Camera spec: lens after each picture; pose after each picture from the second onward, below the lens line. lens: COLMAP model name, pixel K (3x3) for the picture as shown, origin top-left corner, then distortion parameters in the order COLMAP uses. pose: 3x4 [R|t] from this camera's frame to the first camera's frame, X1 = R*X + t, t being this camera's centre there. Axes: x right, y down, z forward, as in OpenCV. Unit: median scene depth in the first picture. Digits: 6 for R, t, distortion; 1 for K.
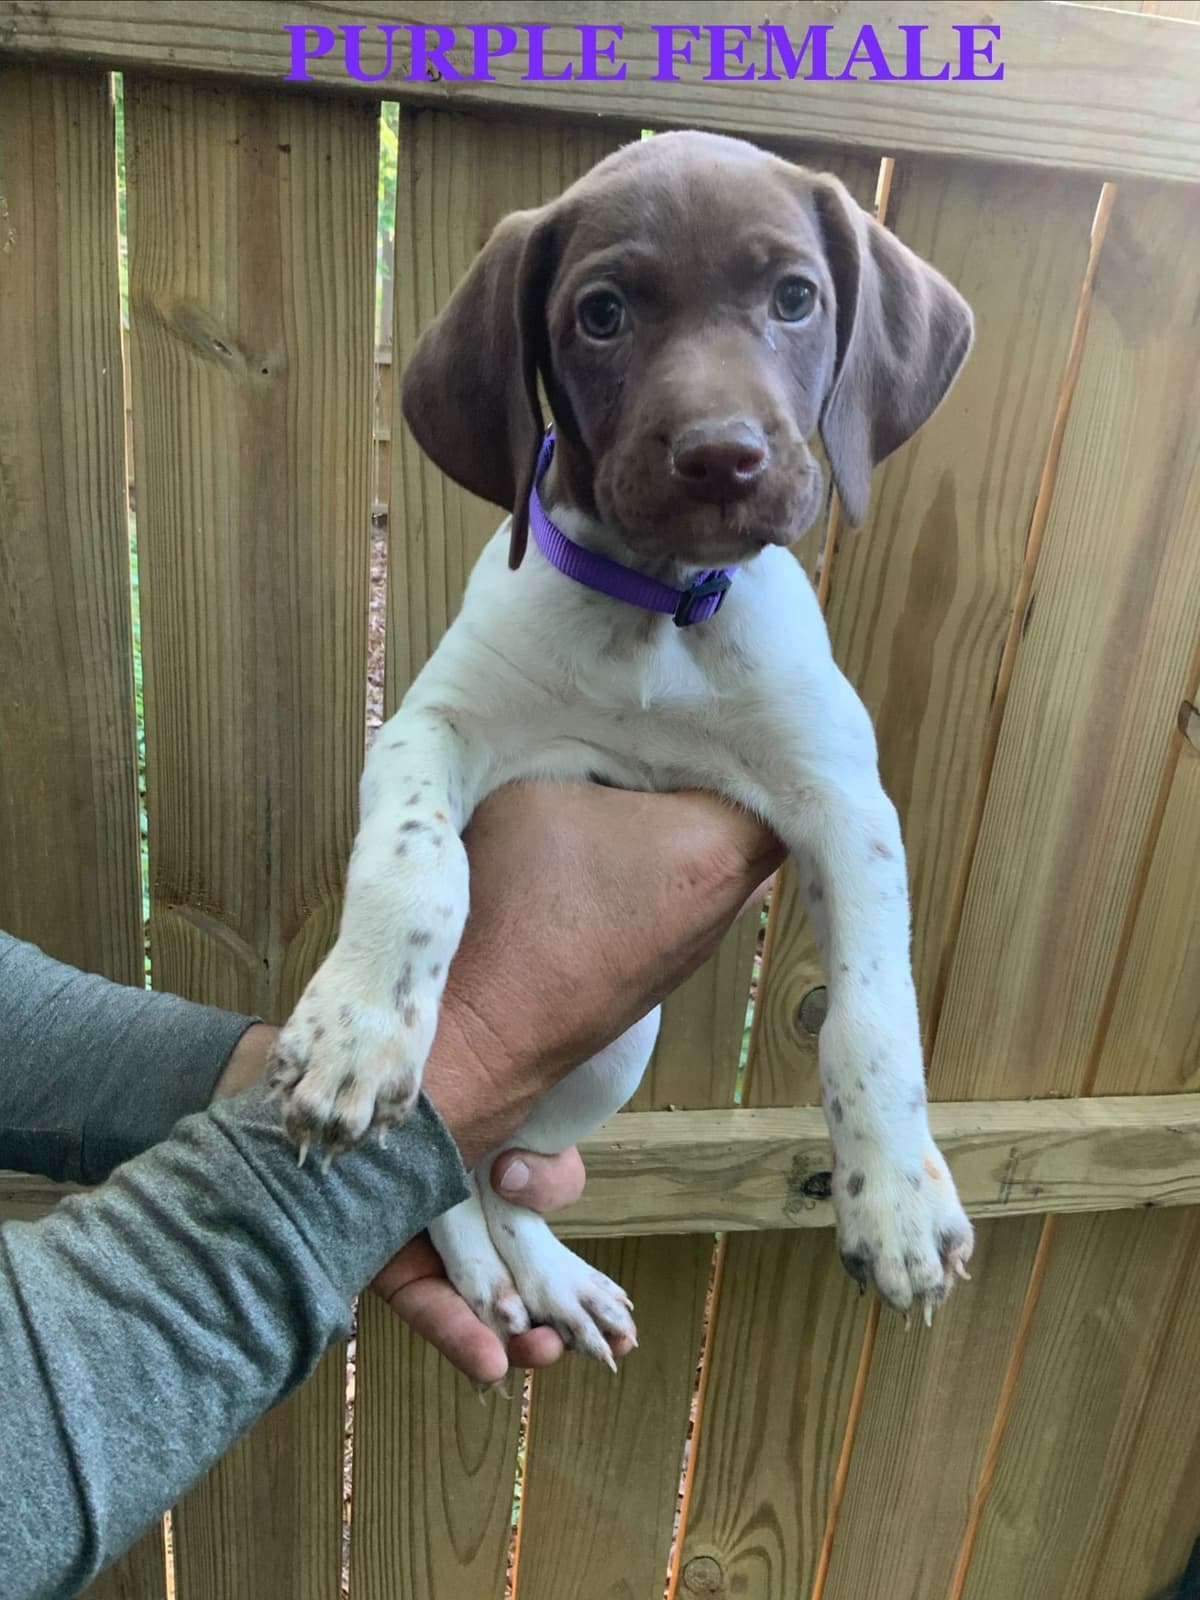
lens RADIAL K [[1345.6, 0, 605.6], [0, 1345.6, 790.7], [0, 0, 1]] dist [0.036989, -0.091072]
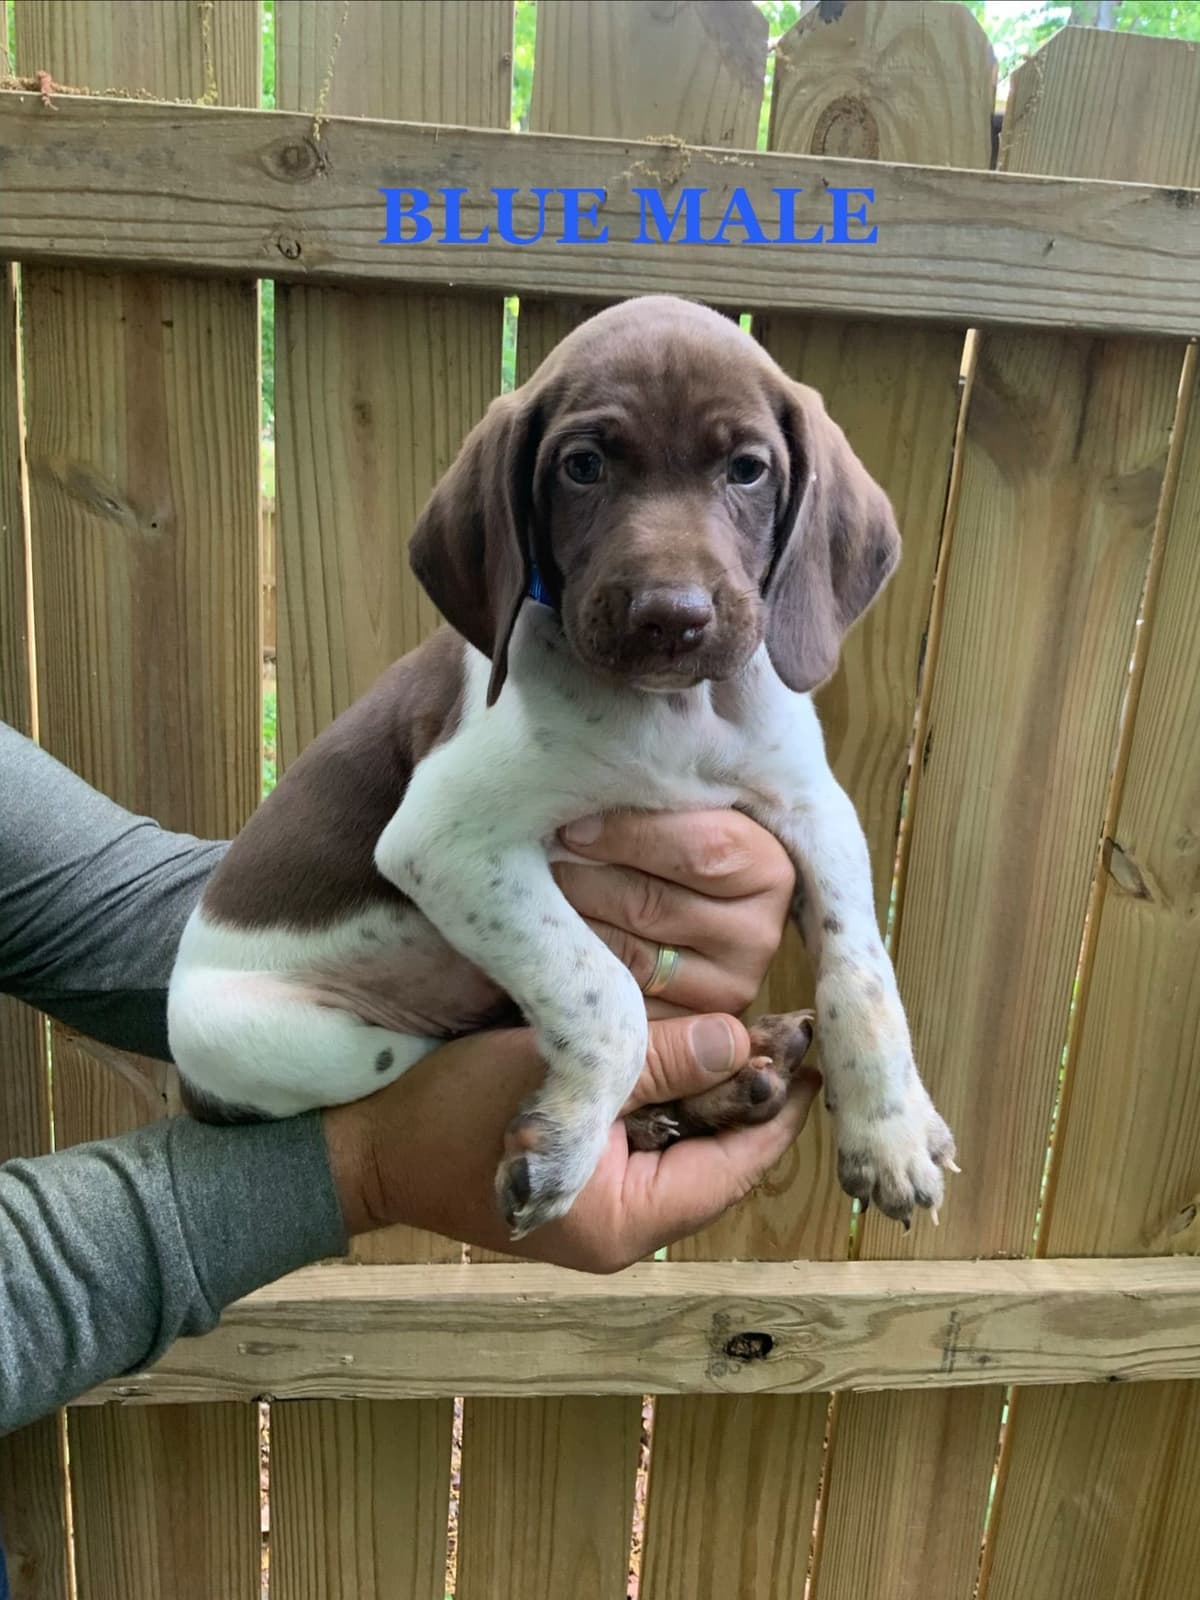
lens RADIAL K [[1345.6, 0, 607.5], [0, 1345.6, 784.7], [0, 0, 1]] dist [0.036989, -0.091072]
pose [[0.996554, -0.005614, -0.082754, 0.164189], [-0.004462, 0.992633, -0.121074, 0.016766], [0.082824, 0.121026, 0.989188, 0.001935]]
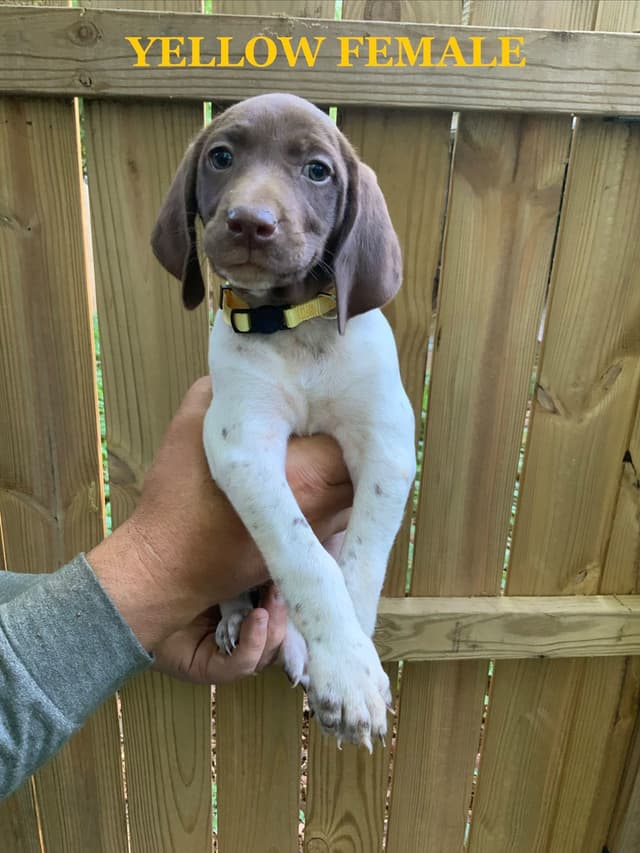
lens RADIAL K [[717.4, 0, 317.0], [0, 717.4, 419.9], [0, 0, 1]] dist [0.036989, -0.091072]
pose [[0.992229, -0.010554, -0.123975, 0.274239], [0.006800, 0.999507, -0.030666, 0.015297], [0.124237, 0.029585, 0.991811, -0.025686]]
